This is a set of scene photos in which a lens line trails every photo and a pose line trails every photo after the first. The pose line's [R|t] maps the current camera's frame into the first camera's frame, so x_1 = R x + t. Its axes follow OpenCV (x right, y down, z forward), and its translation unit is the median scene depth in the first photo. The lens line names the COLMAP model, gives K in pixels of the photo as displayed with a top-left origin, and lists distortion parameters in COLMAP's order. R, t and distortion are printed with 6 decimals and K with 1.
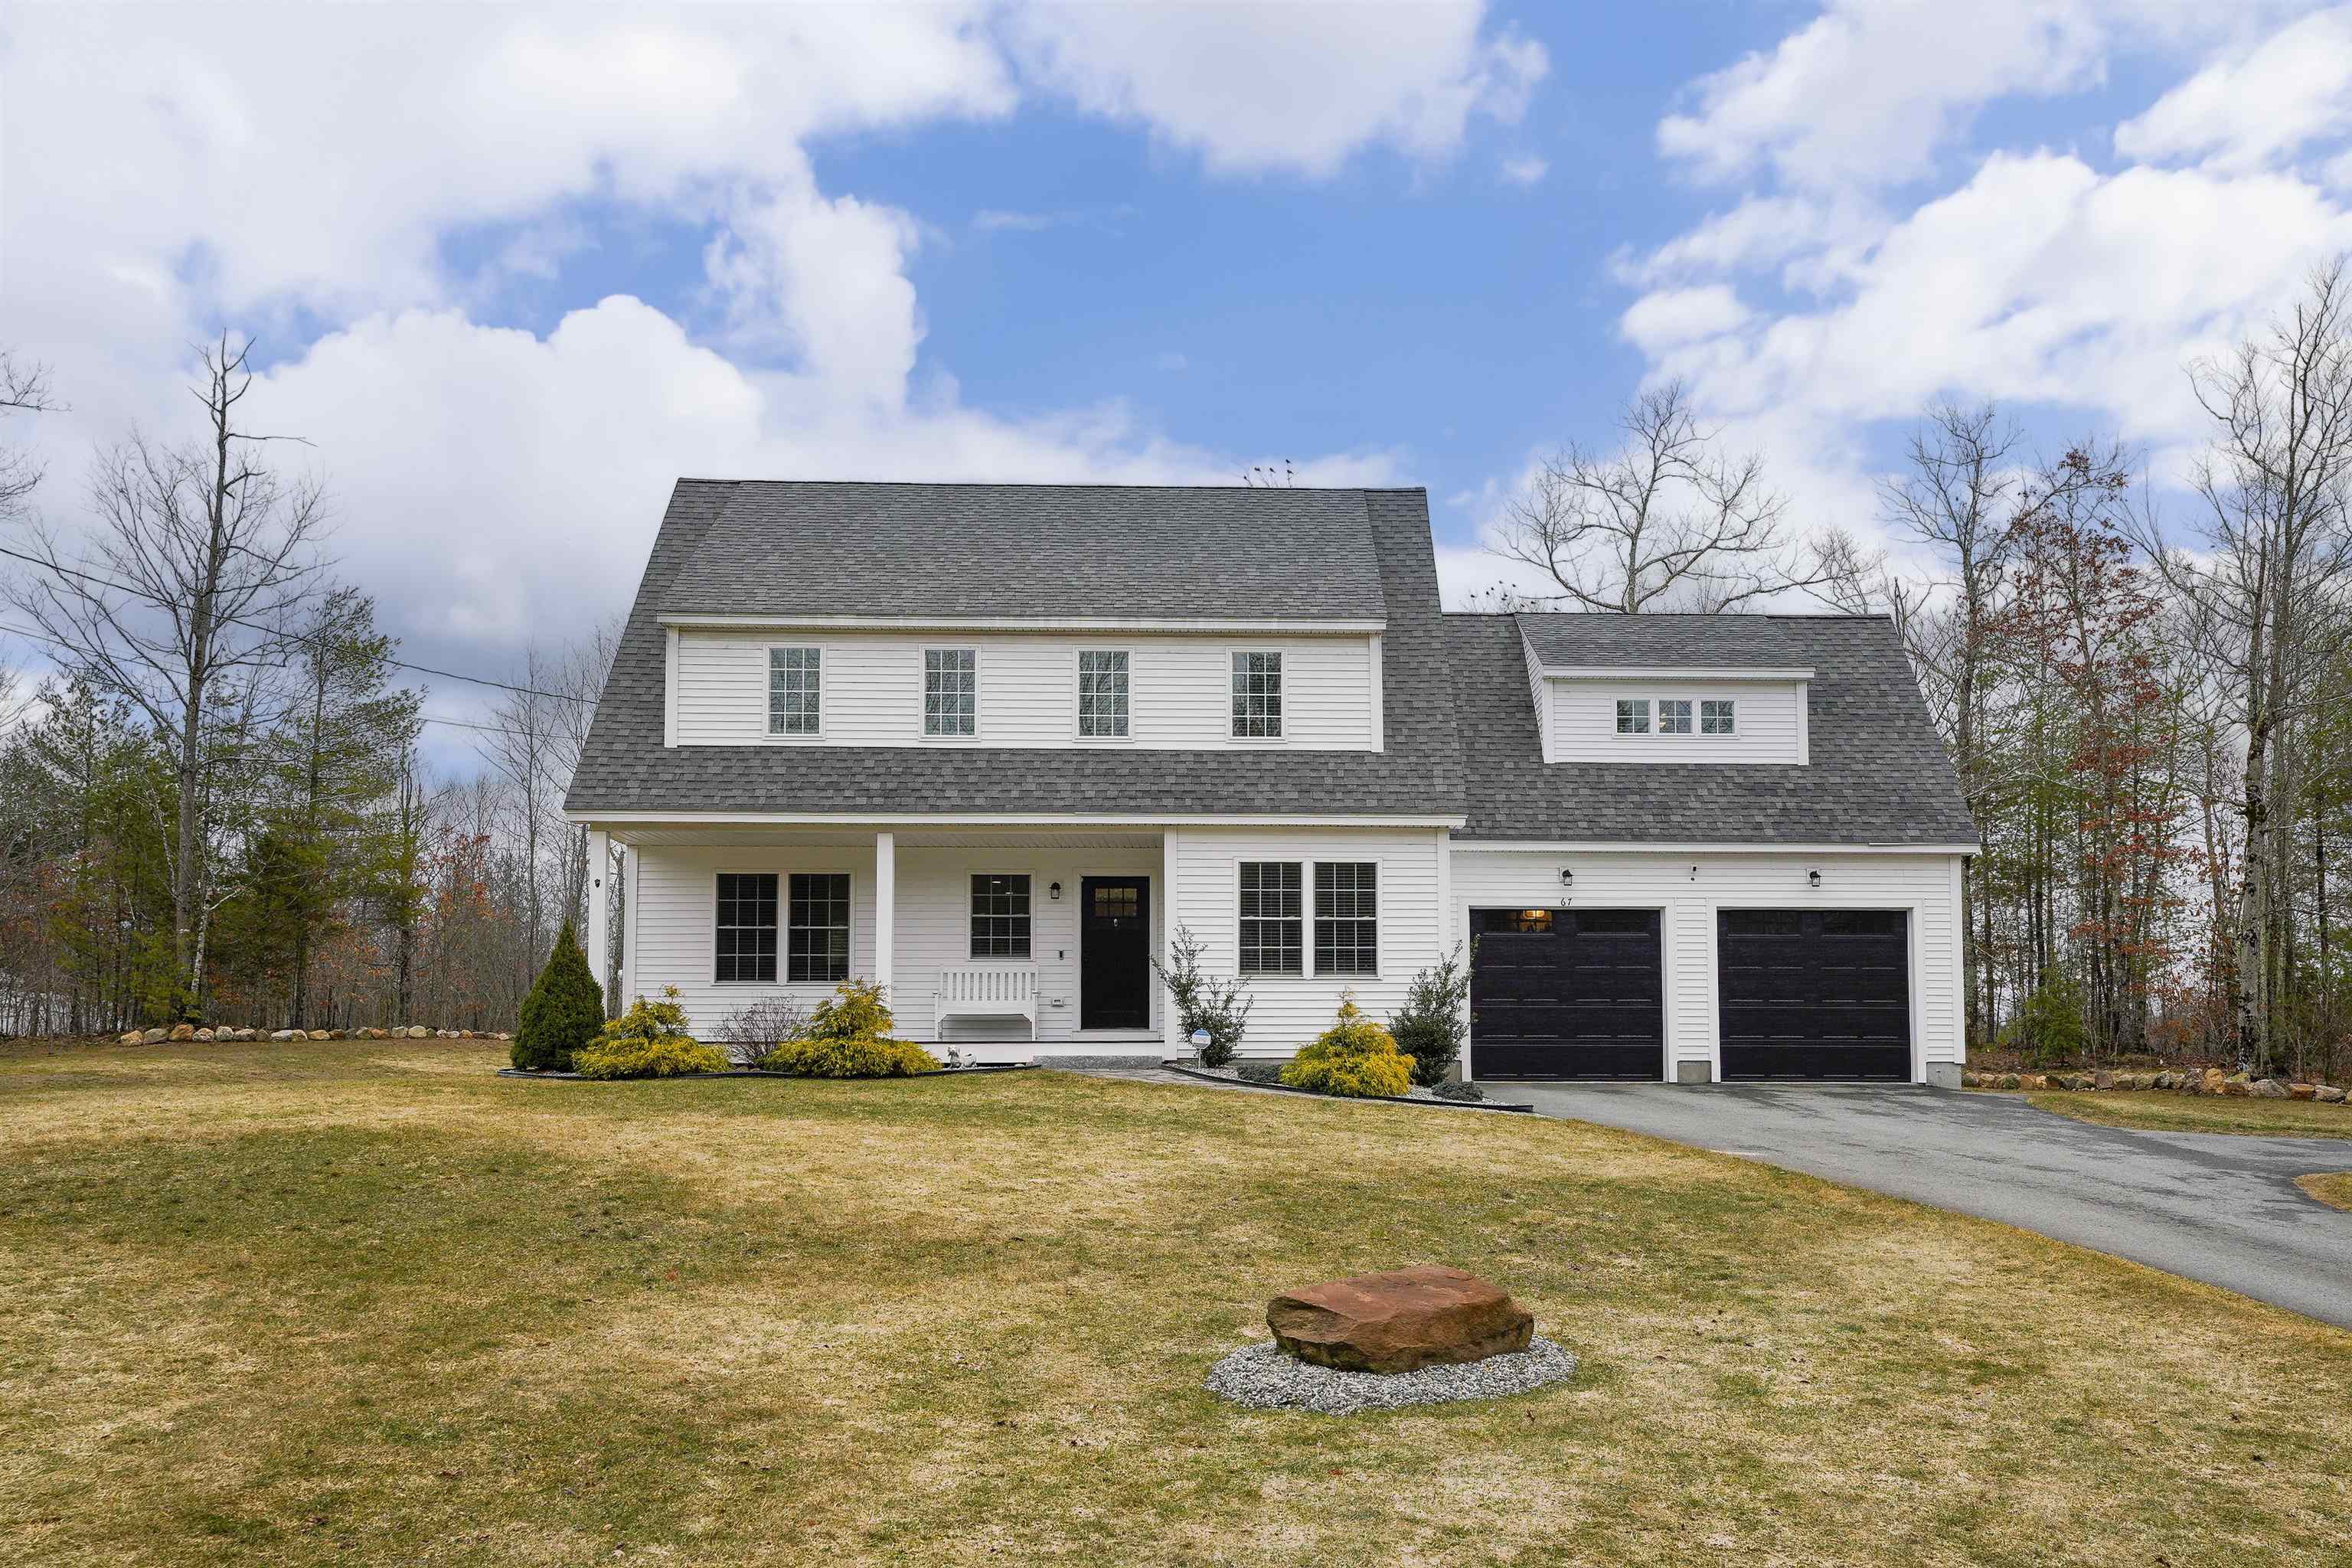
lens RADIAL K [[2297.6, 0, 1309.8], [0, 2297.6, 876.8], [0, 0, 1]] dist [0.056263, 0.000000]
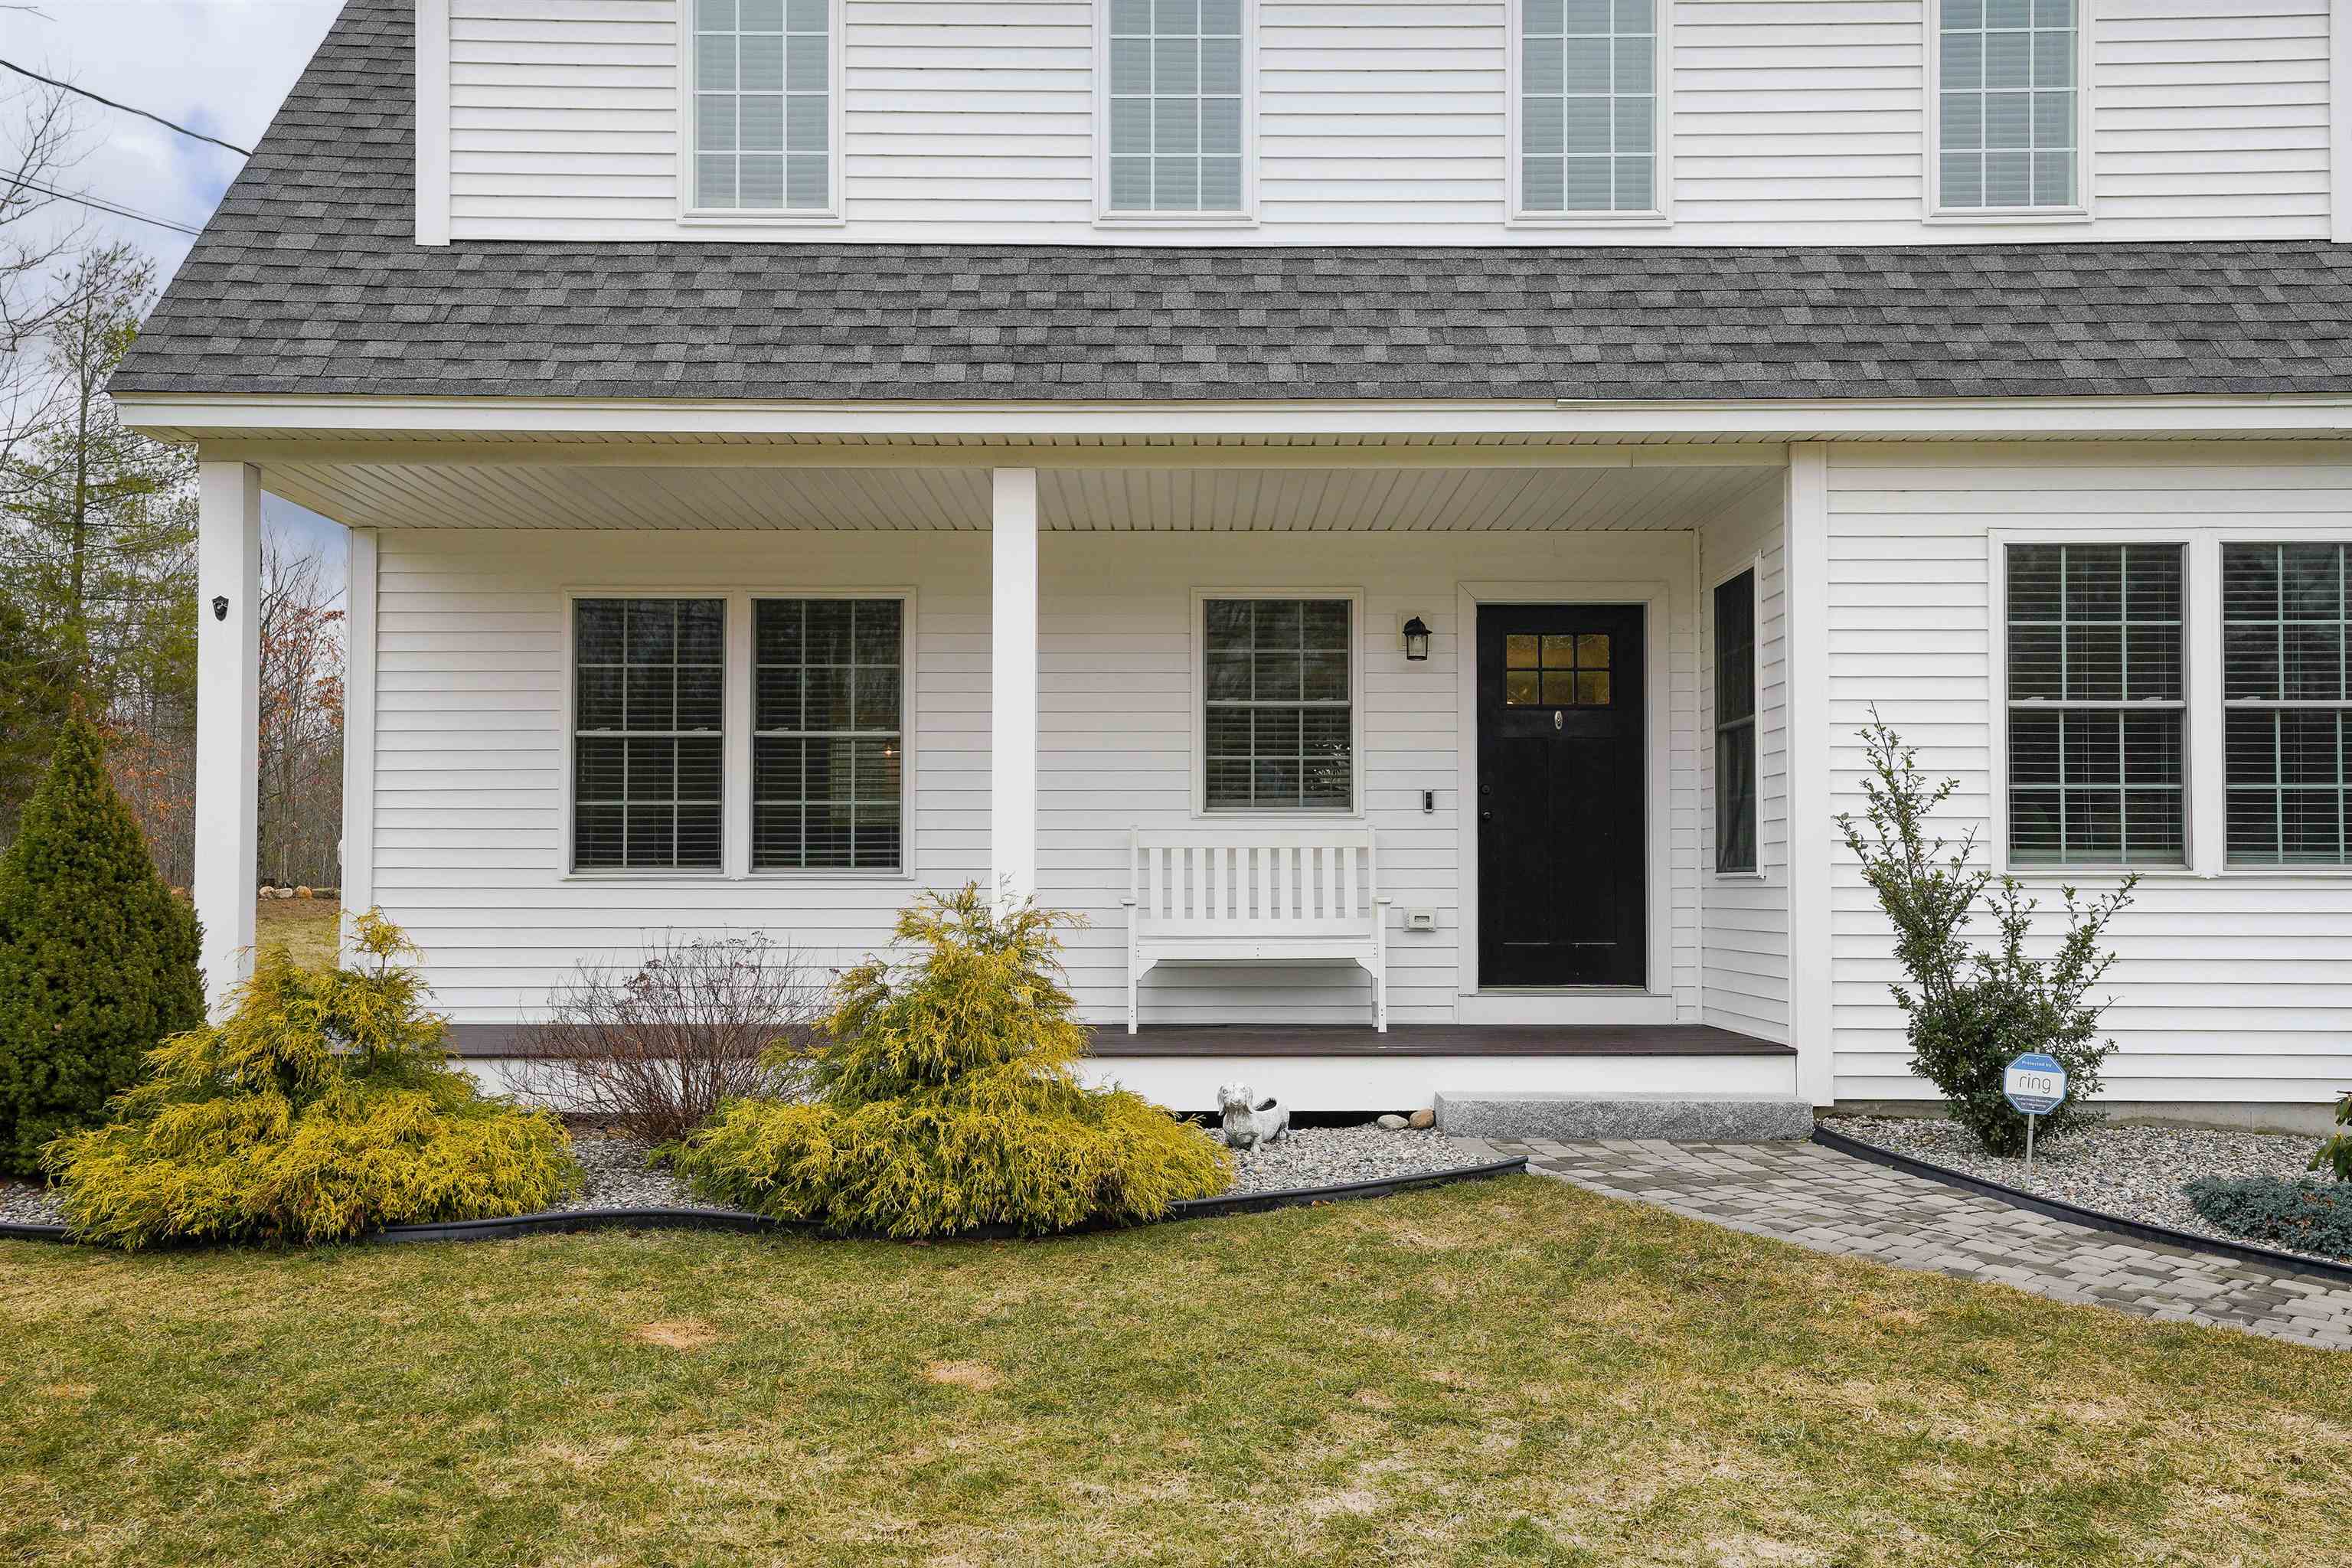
lens RADIAL K [[2297.6, 0, 1162.8], [0, 2297.6, 794.3], [0, 0, 1]] dist [0.056263, 0.000000]
pose [[0.998717, -0.000957, -0.050631, -0.139595], [0.003304, 0.998922, 0.046302, 0.014818], [0.050533, -0.046410, 0.997644, 0.626210]]
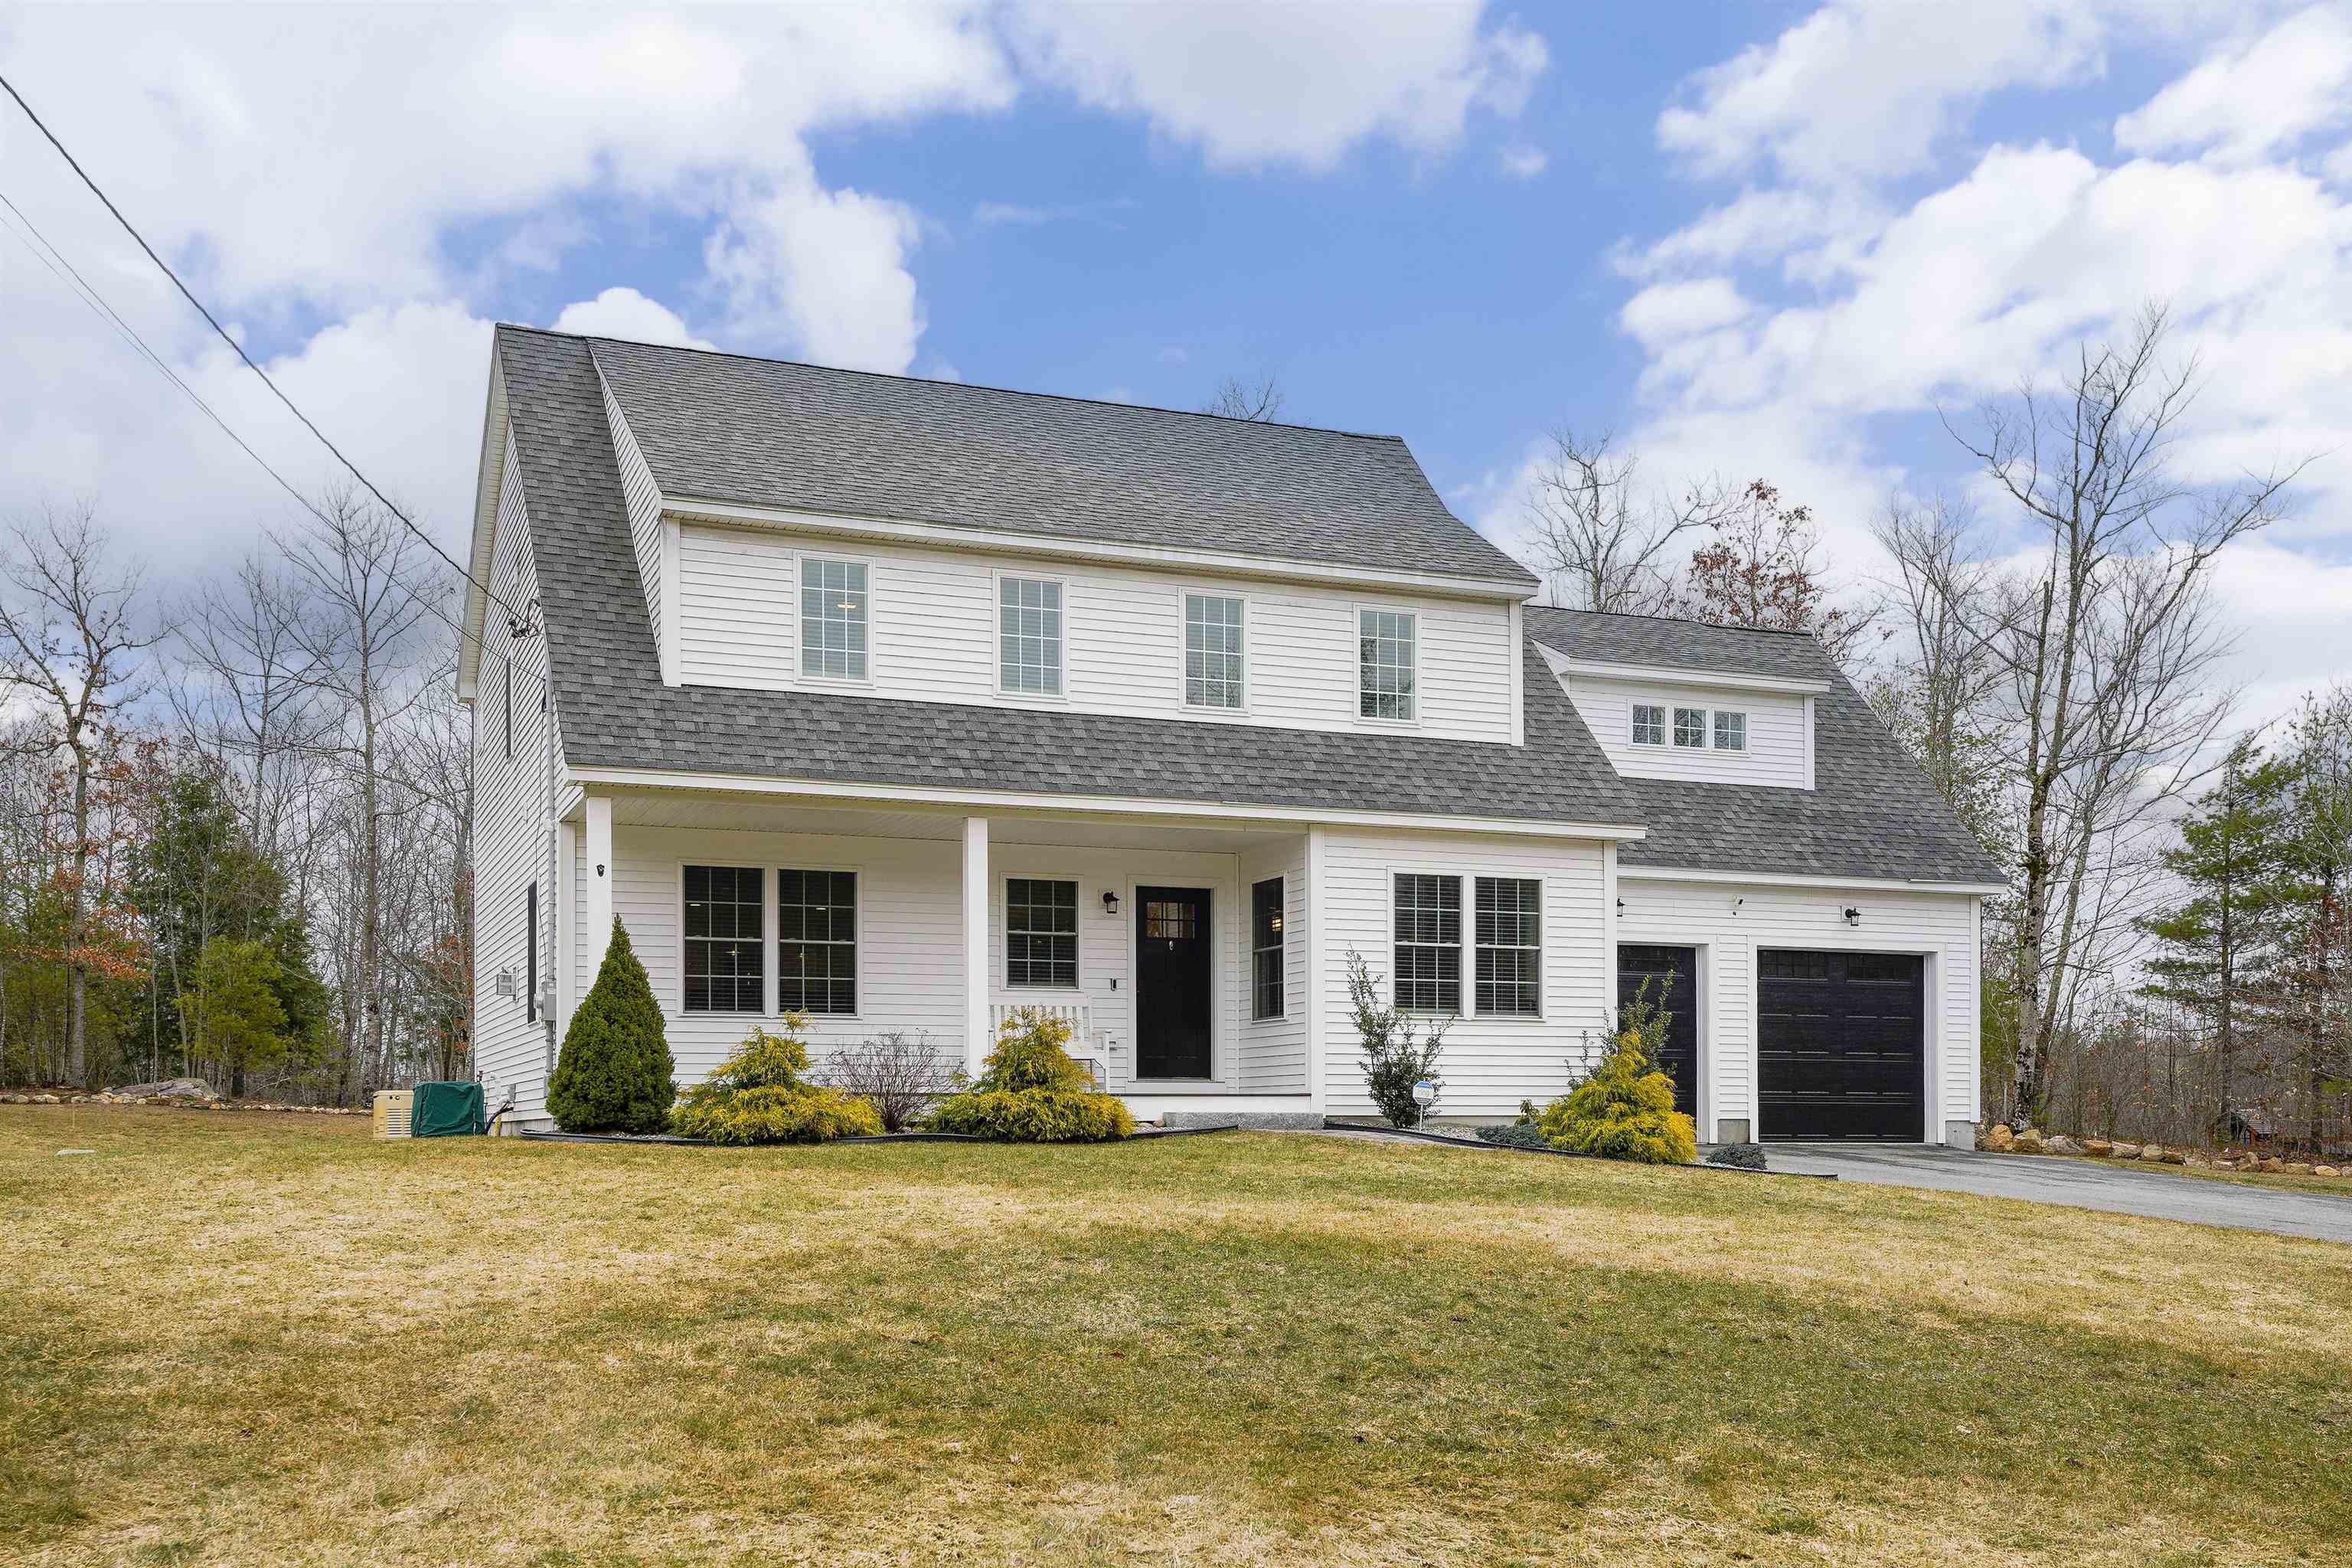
lens RADIAL K [[2297.6, 0, 1179.4], [0, 2297.6, 1068.0], [0, 0, 1]] dist [0.056263, 0.000000]
pose [[0.945128, 0.007769, 0.326607, -0.358253], [-0.027410, 0.998078, 0.055578, 0.018714], [-0.325548, -0.061480, 0.943525, 0.255636]]
